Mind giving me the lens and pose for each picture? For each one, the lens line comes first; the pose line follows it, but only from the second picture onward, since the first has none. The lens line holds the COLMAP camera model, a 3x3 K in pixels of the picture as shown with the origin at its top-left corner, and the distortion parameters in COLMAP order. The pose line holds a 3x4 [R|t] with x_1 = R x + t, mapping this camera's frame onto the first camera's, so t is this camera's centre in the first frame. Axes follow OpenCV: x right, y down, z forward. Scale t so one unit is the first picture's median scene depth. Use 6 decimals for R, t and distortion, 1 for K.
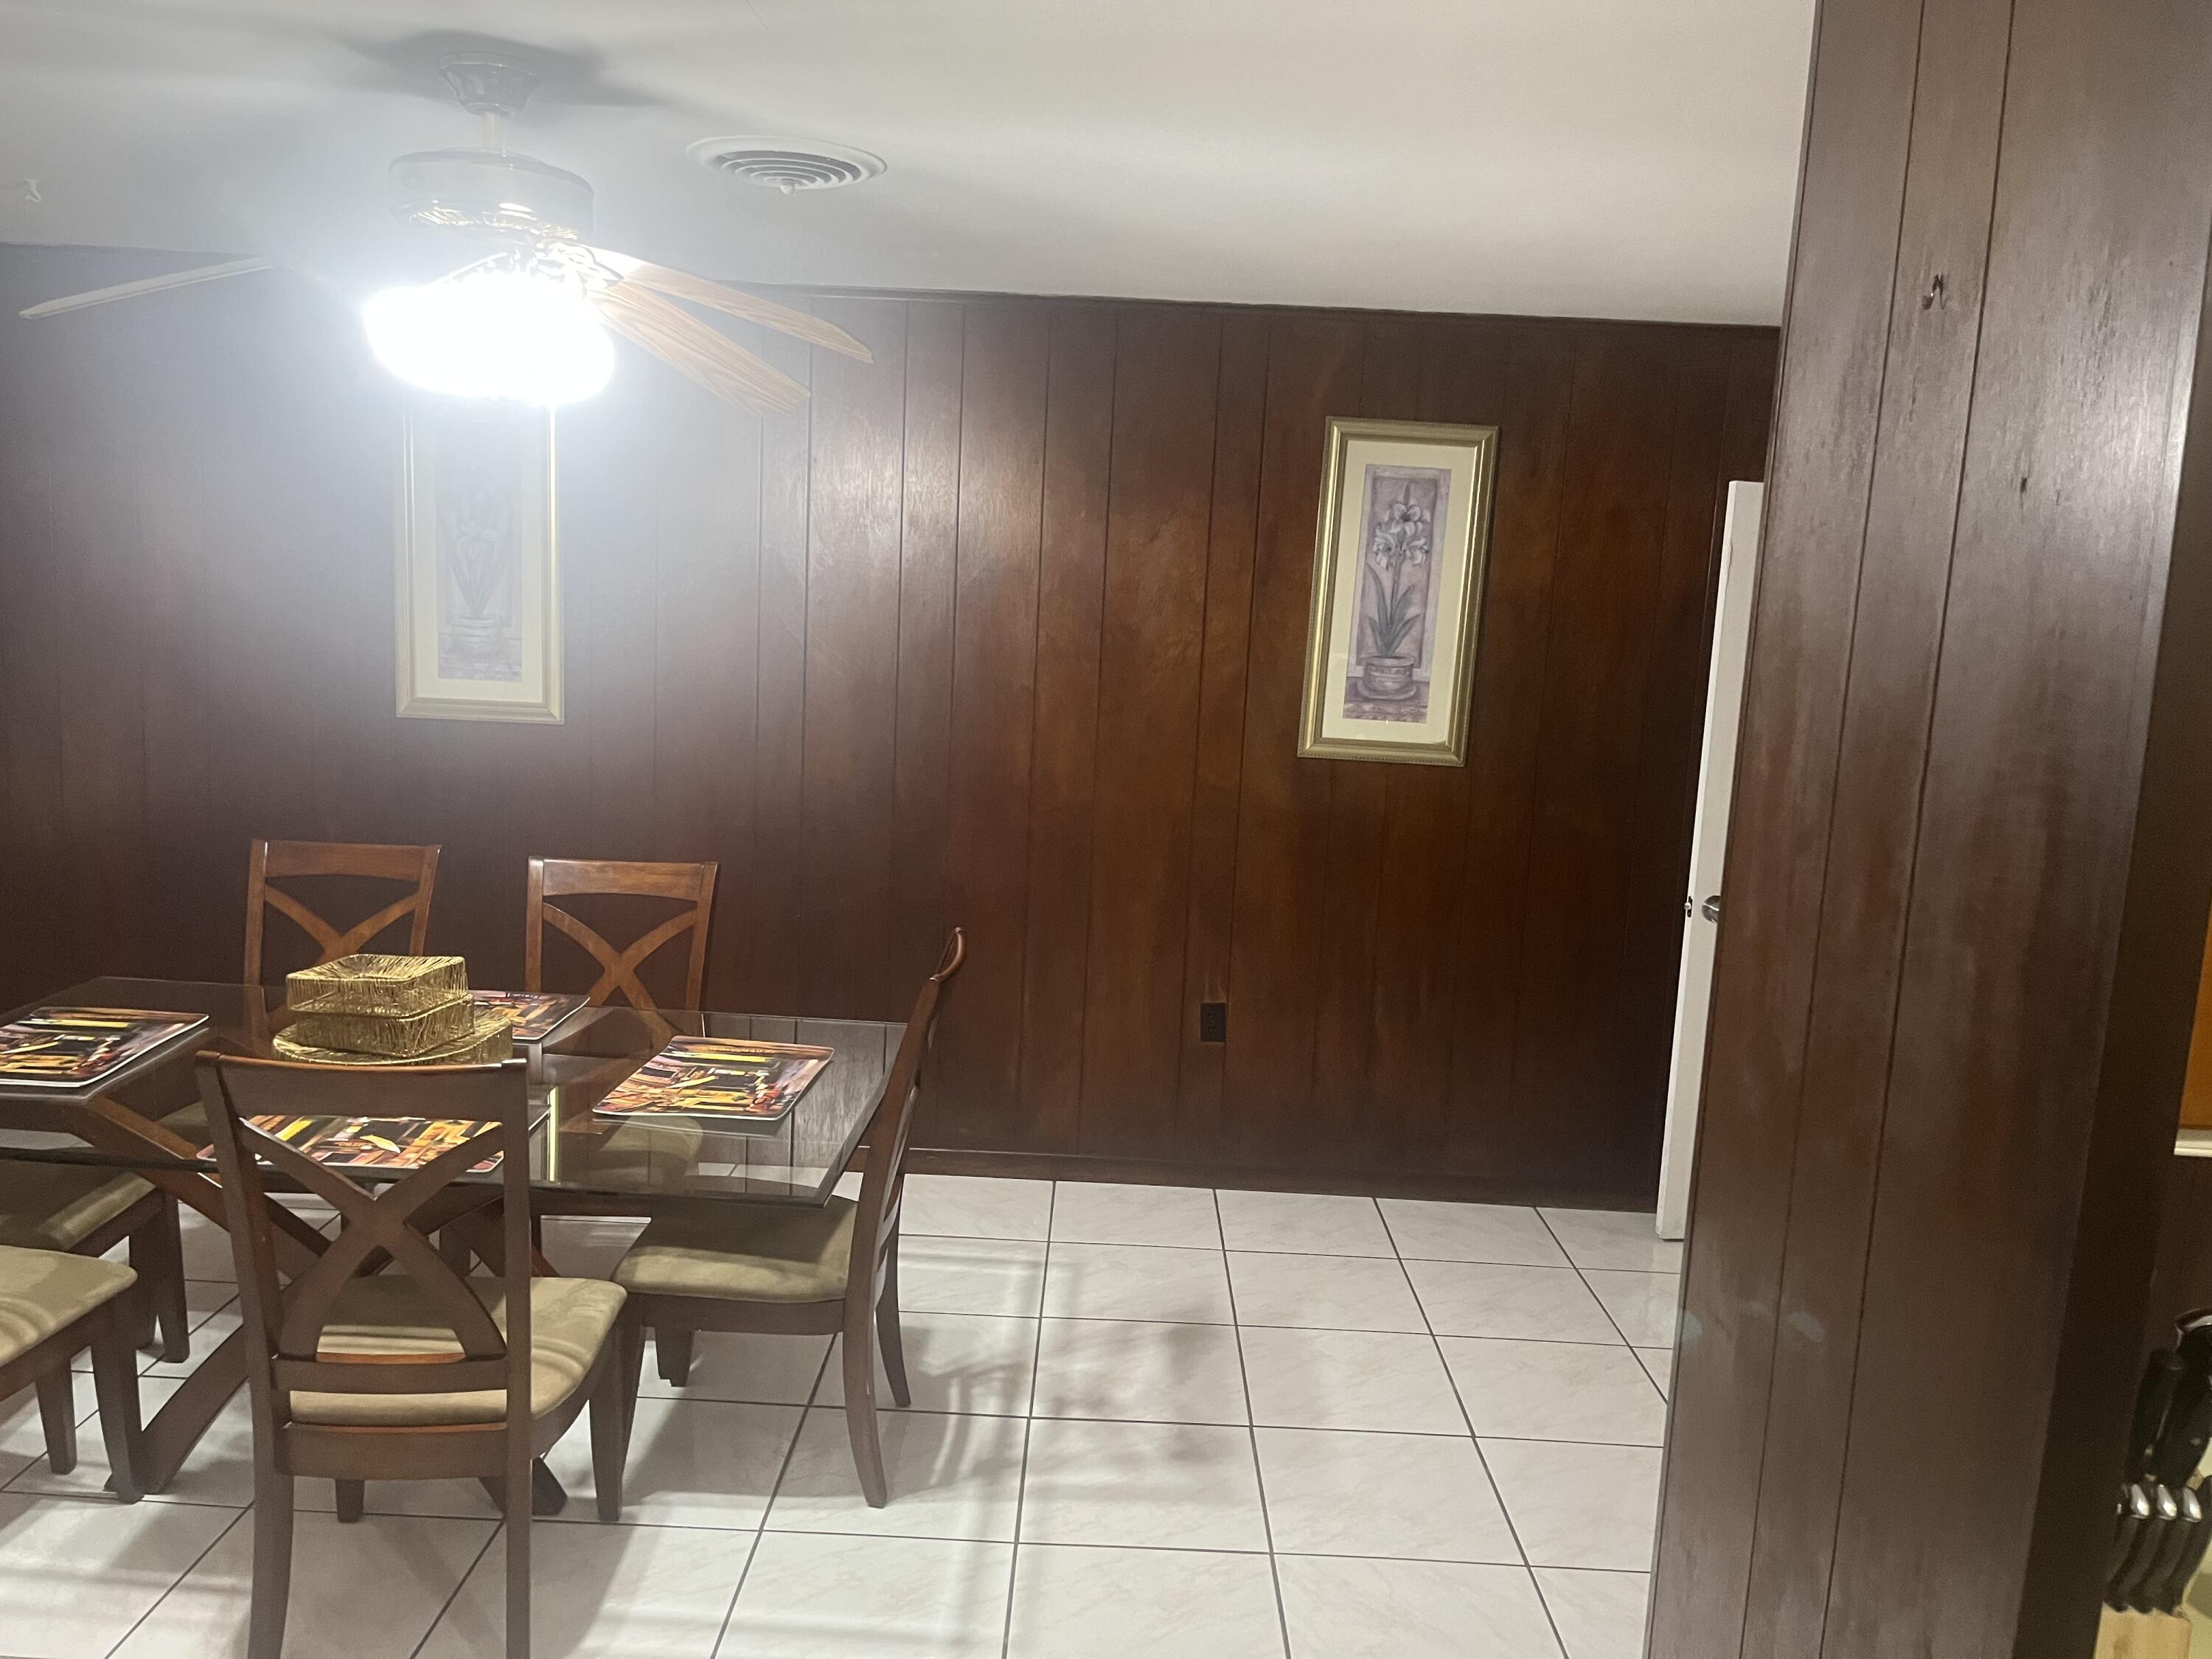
lens RADIAL K [[1668.0, 0, 1105.0], [0, 1668.0, 832.7], [0, 0, 1]] dist [0.036612, -0.023067]
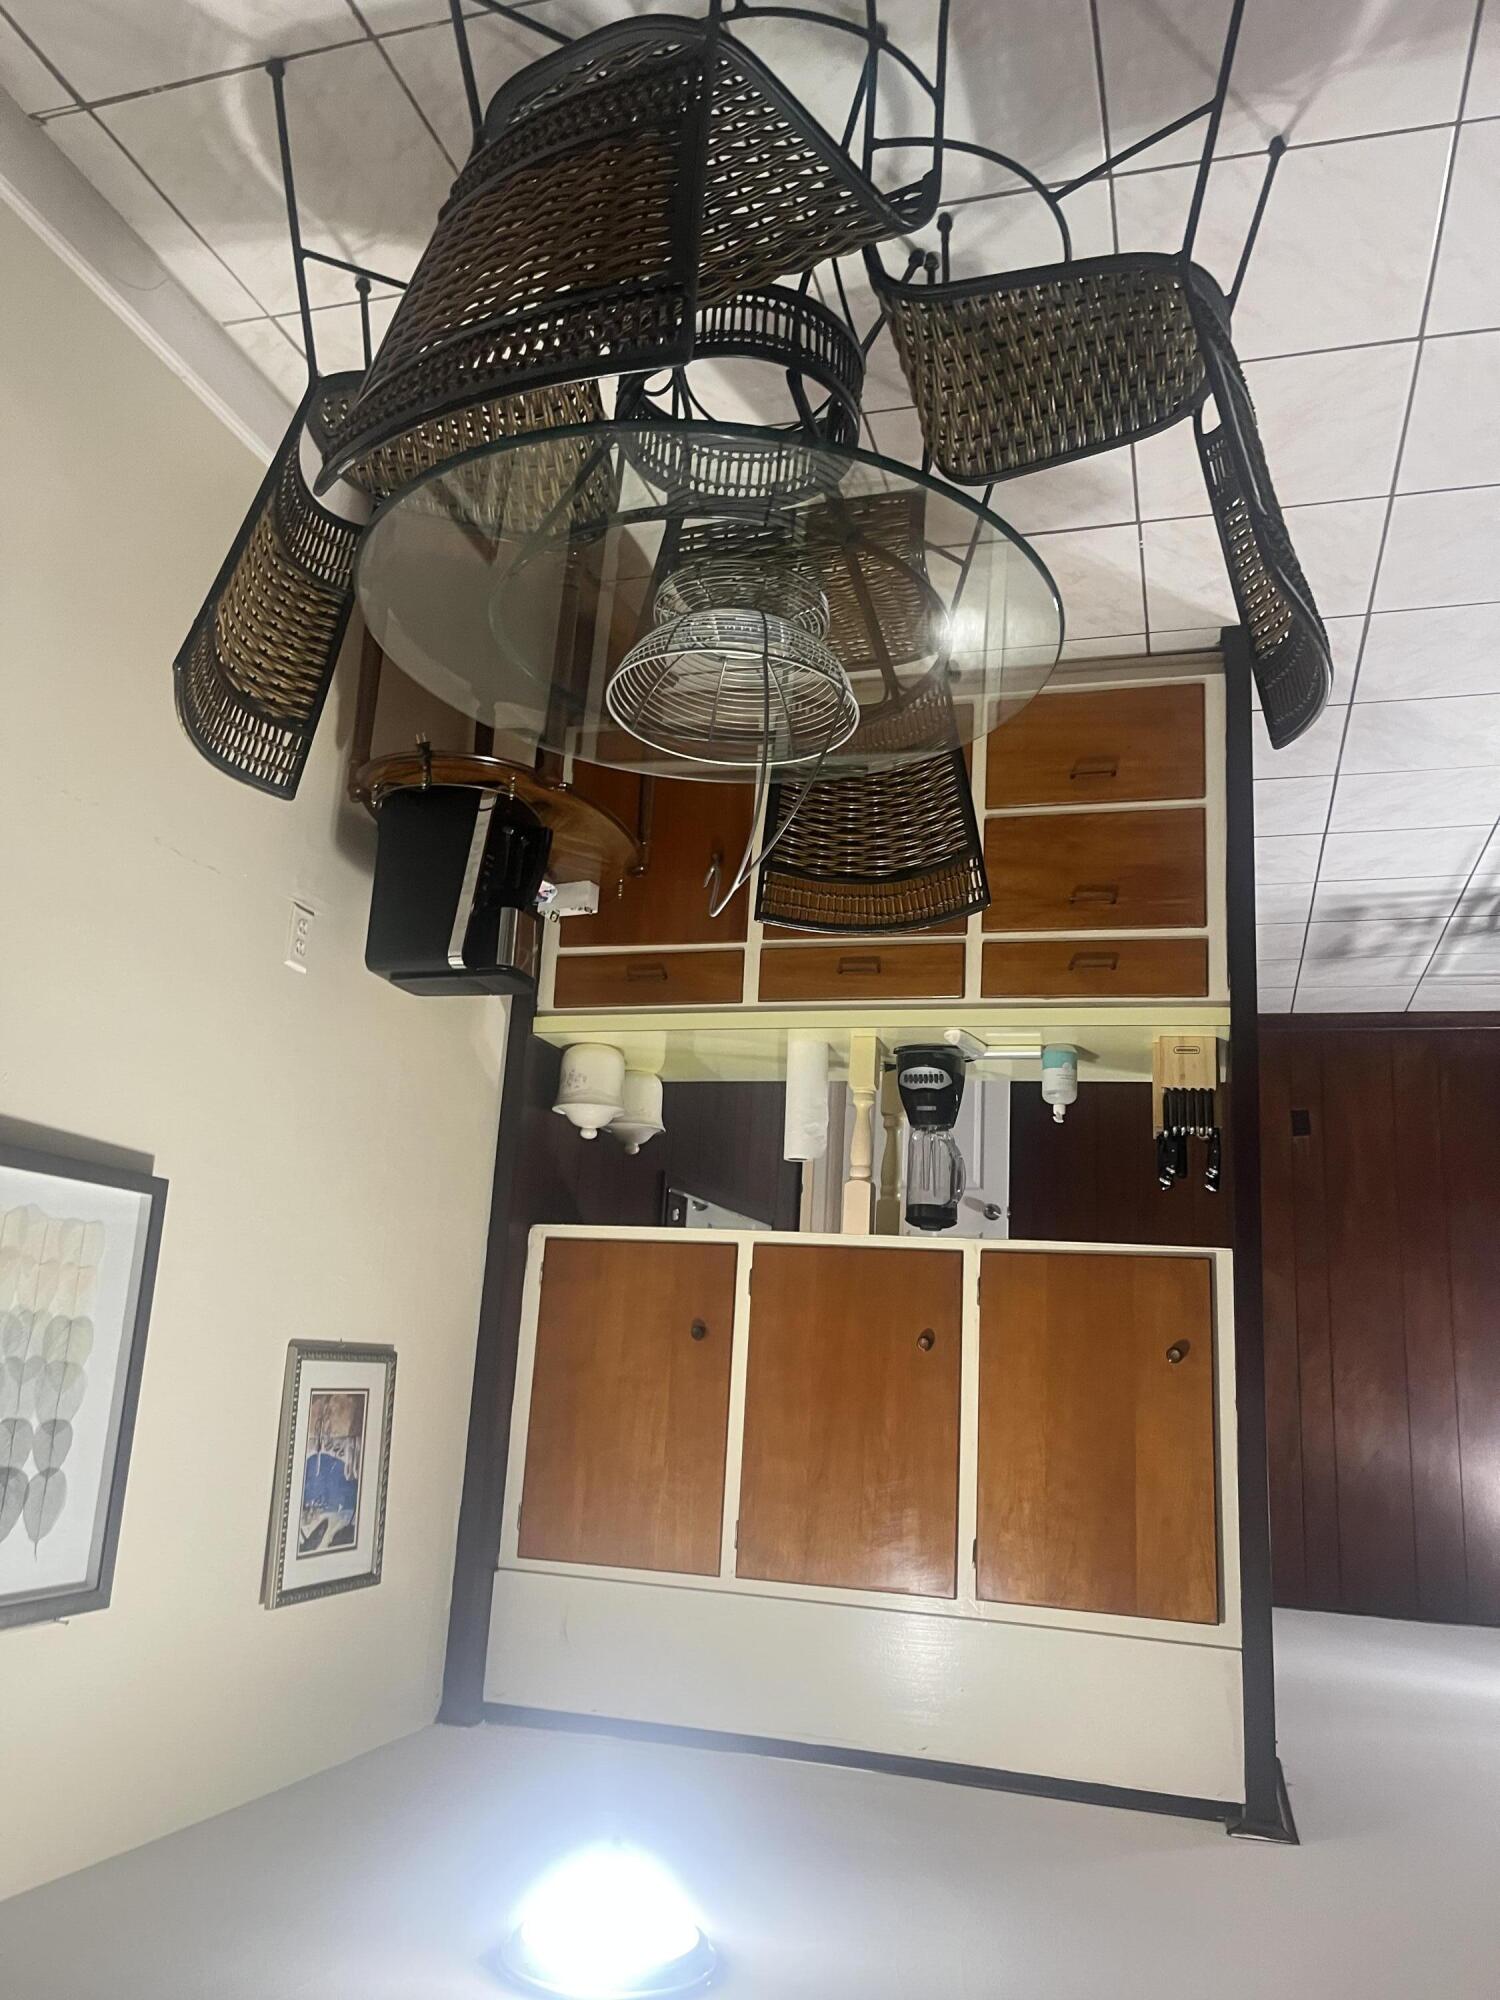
lens RADIAL K [[1508.2, 0, 746.4], [0, 1508.2, 1003.9], [0, 0, 1]] dist [0.036612, -0.023067]
pose [[-0.954665, 0.065238, 0.290447, 0.190042], [-0.034304, -0.993300, 0.110355, 0.117881], [0.295701, 0.095388, 0.950506, -0.635194]]
